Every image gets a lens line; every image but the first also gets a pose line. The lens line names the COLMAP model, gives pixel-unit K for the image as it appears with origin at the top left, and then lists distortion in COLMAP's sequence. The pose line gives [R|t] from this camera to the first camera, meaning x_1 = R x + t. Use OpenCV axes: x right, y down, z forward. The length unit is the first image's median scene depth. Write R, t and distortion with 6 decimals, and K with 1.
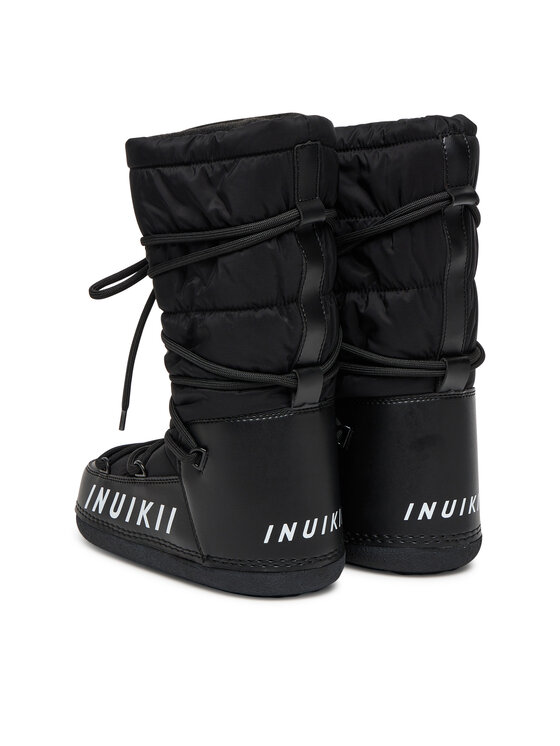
lens RADIAL K [[1344.5, 0, 280.0], [0, 1344.5, 373.0], [0, 0, 1]] dist [0.009277, -0.016715]
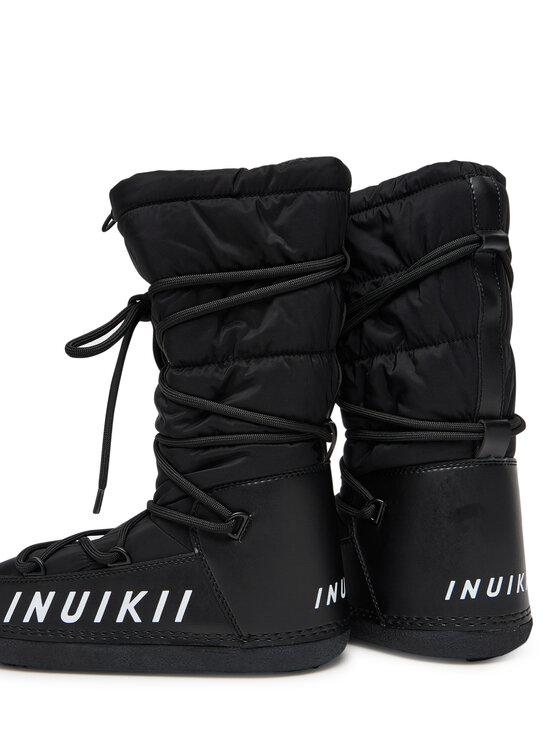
lens RADIAL K [[1305.1, 0, 280.0], [0, 1305.1, 373.0], [0, 0, 1]] dist [0.025260, 0.077725]
pose [[0.998853, -0.036706, -0.030756, 0.013773], [0.034721, 0.997425, -0.062758, 0.008222], [0.032980, 0.061618, 0.997555, 0.109300]]
